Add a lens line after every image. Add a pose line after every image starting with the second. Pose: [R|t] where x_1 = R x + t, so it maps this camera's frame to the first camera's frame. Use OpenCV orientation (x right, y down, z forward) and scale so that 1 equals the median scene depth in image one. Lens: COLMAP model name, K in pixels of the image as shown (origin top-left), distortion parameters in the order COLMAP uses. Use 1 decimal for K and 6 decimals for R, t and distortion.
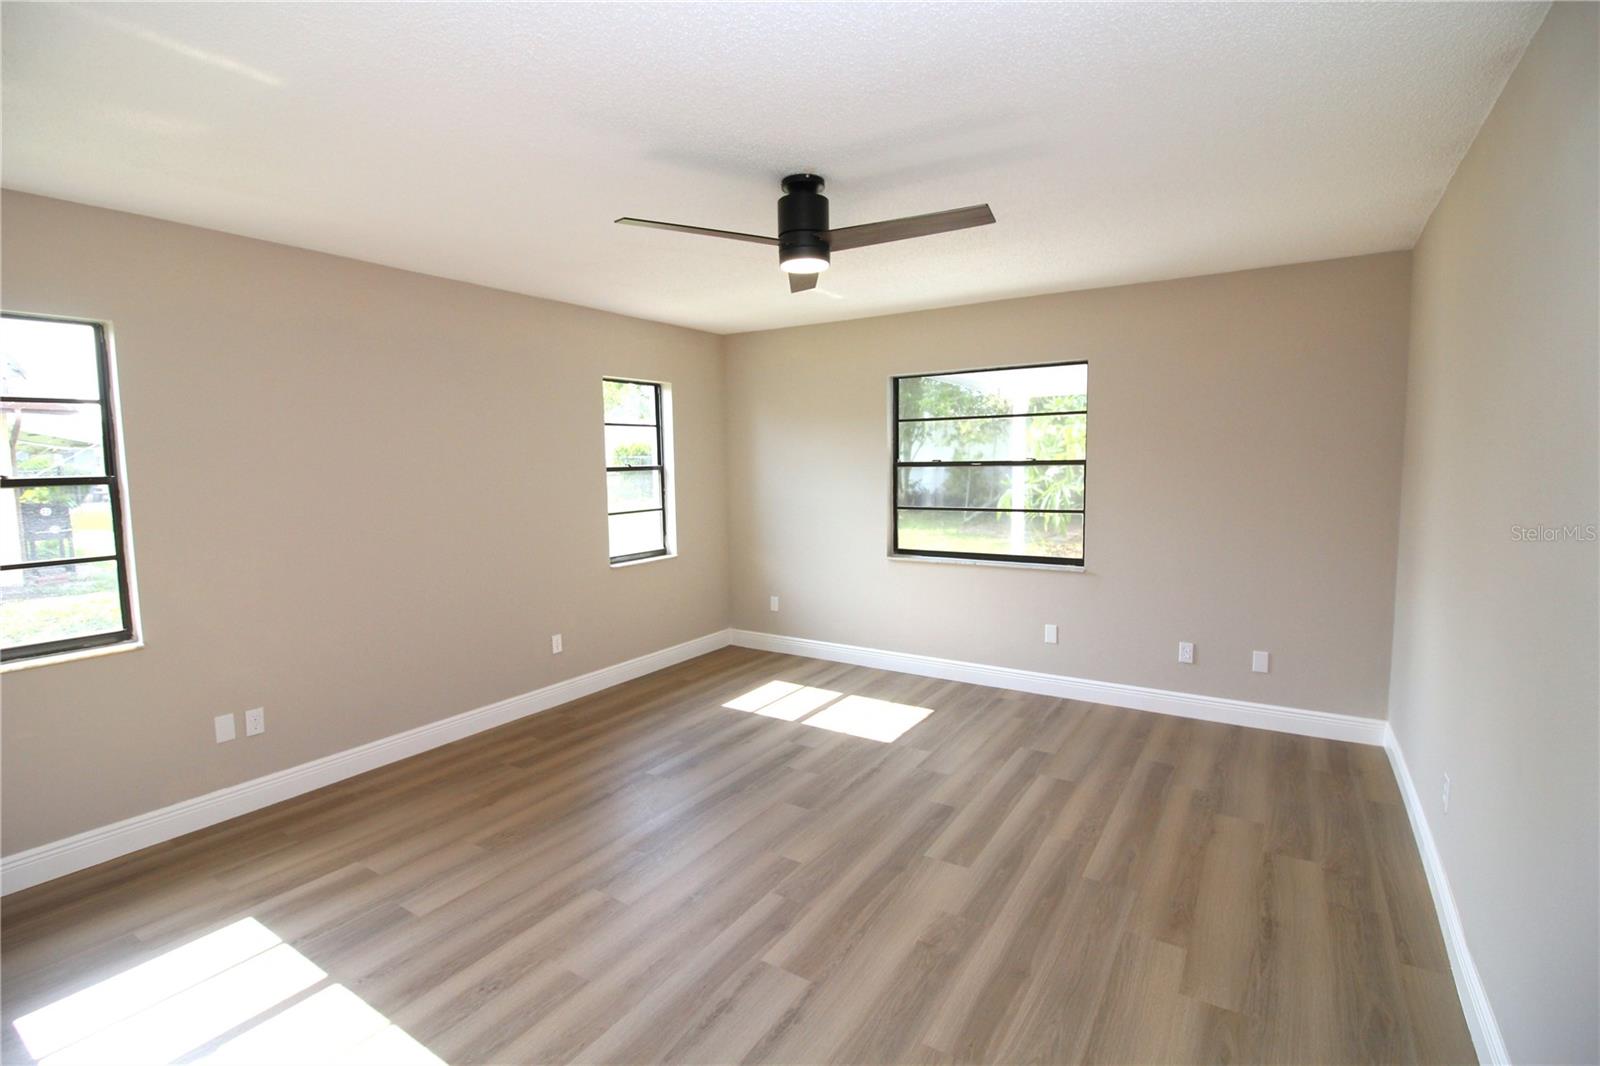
lens RADIAL K [[748.7, 0, 794.1], [0, 748.7, 471.4], [0, 0, 1]] dist [-0.001033, -0.000350]
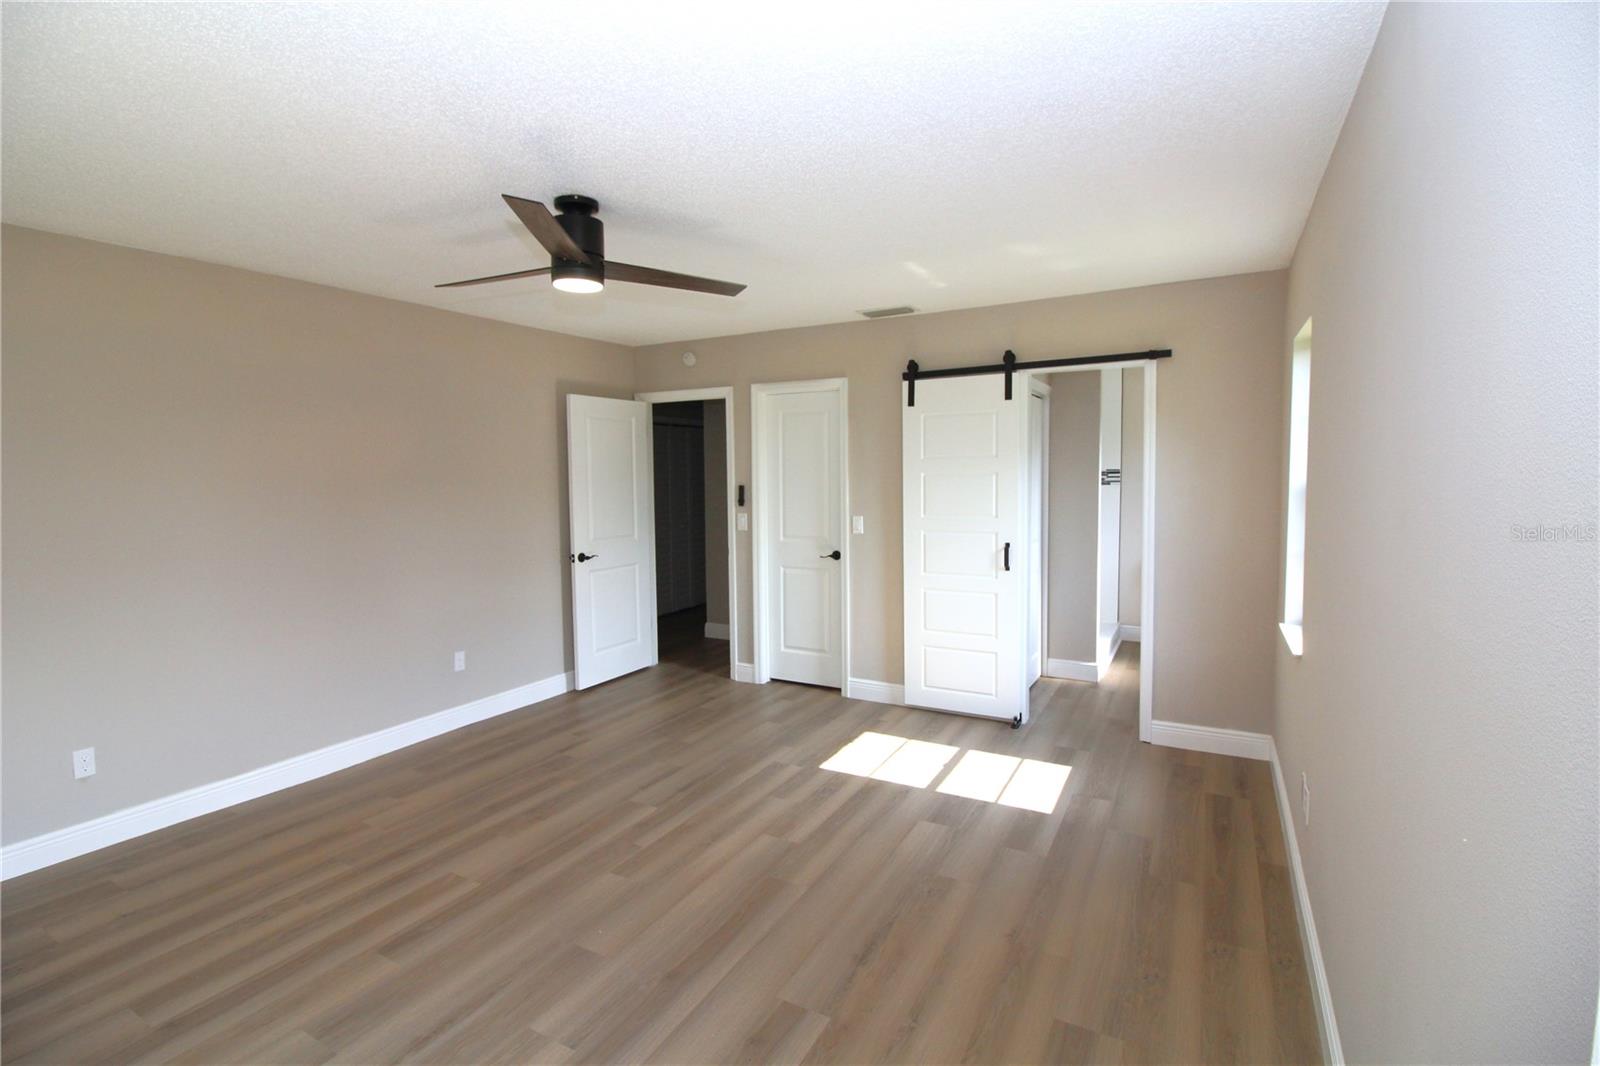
lens RADIAL K [[736.4, 0, 801.7], [0, 736.4, 520.3], [0, 0, 1]] dist [0.001408, -0.012976]
pose [[-0.996094, 0.031482, -0.082495, -0.167347], [0.024054, 0.995693, 0.089533, -0.034128], [0.084959, 0.087199, -0.992562, 1.797363]]
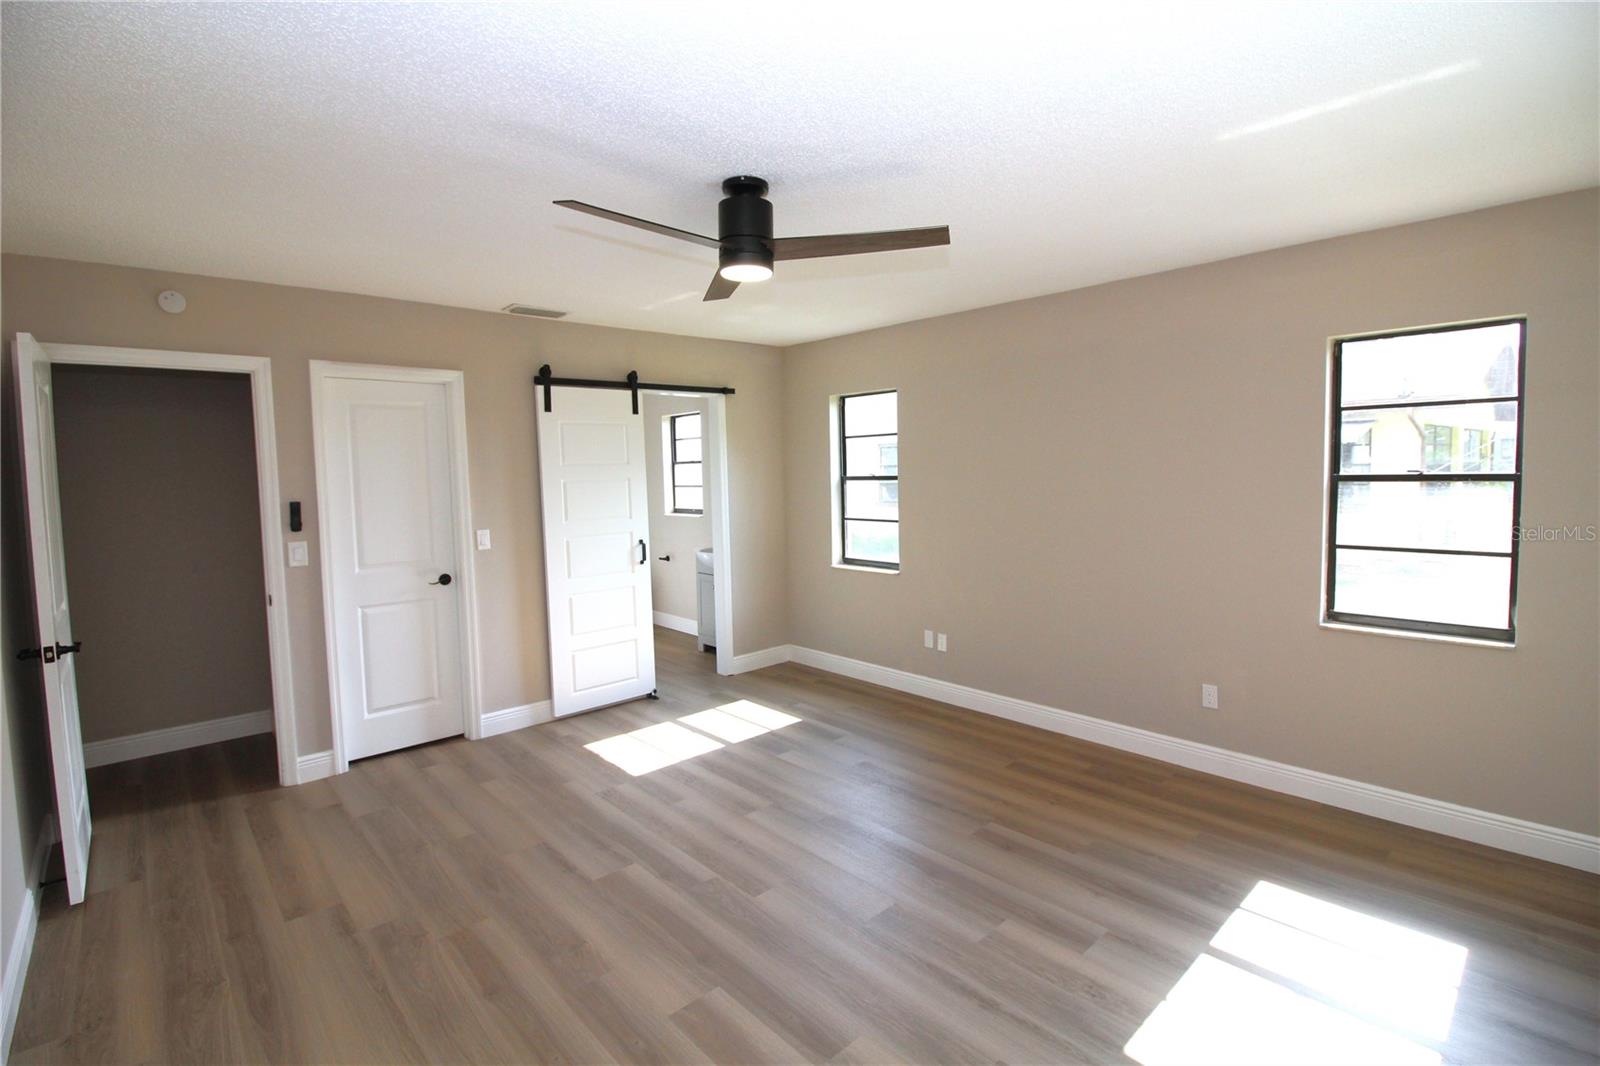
lens RADIAL K [[736.4, 0, 801.7], [0, 736.4, 520.3], [0, 0, 1]] dist [0.001408, -0.012976]
pose [[-0.241768, 0.085227, -0.966584, 0.786403], [0.003869, 0.996212, 0.086872, -0.035583], [0.970326, 0.017263, -0.241182, 1.162726]]
